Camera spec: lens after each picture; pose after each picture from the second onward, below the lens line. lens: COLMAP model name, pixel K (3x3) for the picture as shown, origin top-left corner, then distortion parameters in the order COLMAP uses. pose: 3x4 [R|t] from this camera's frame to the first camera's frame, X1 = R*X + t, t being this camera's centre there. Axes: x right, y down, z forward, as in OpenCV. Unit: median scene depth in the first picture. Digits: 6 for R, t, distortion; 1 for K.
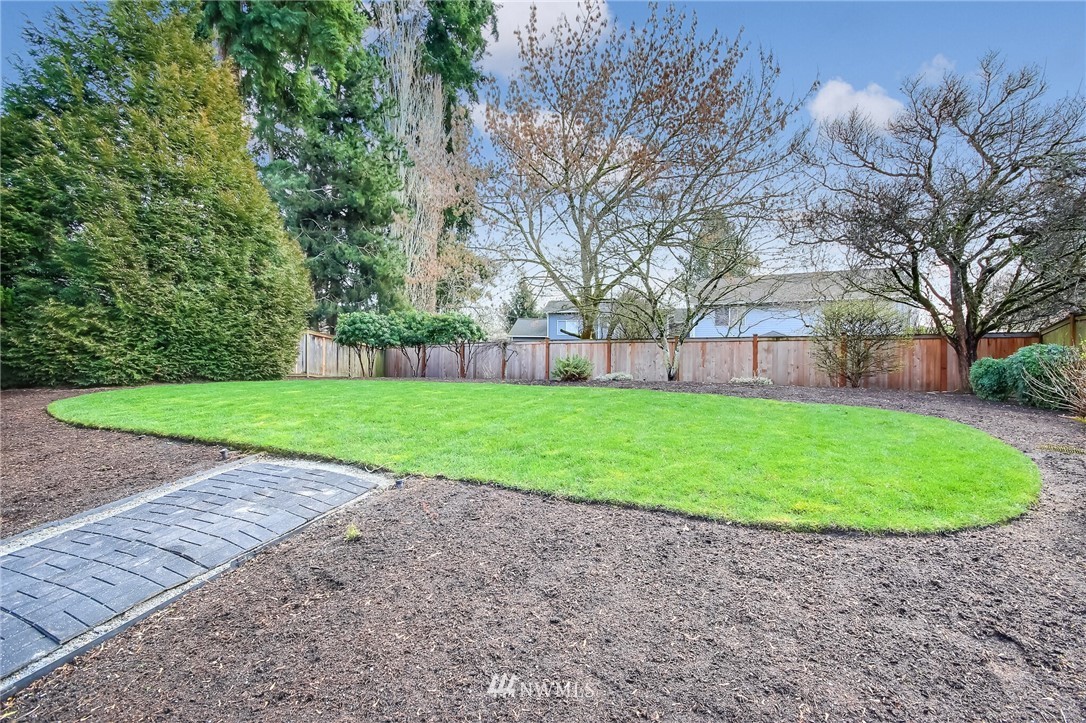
lens RADIAL K [[504.0, 0, 540.3], [0, 504.0, 359.5], [0, 0, 1]] dist [0.004761, -0.000779]
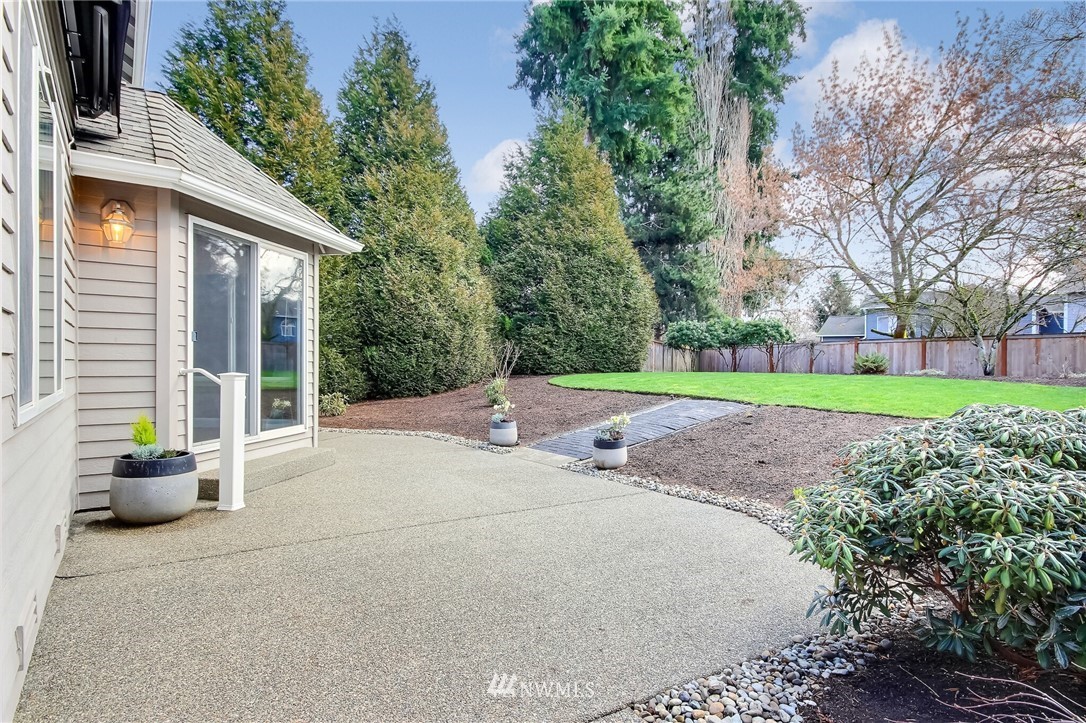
lens RADIAL K [[605.7, 0, 541.9], [0, 605.7, 360.2], [0, 0, 1]] dist [-0.003308, -0.001025]
pose [[0.879631, -0.006142, -0.475617, 0.040342], [0.002683, 0.999965, -0.007951, 0.013353], [0.475649, 0.005718, 0.879616, -0.471260]]
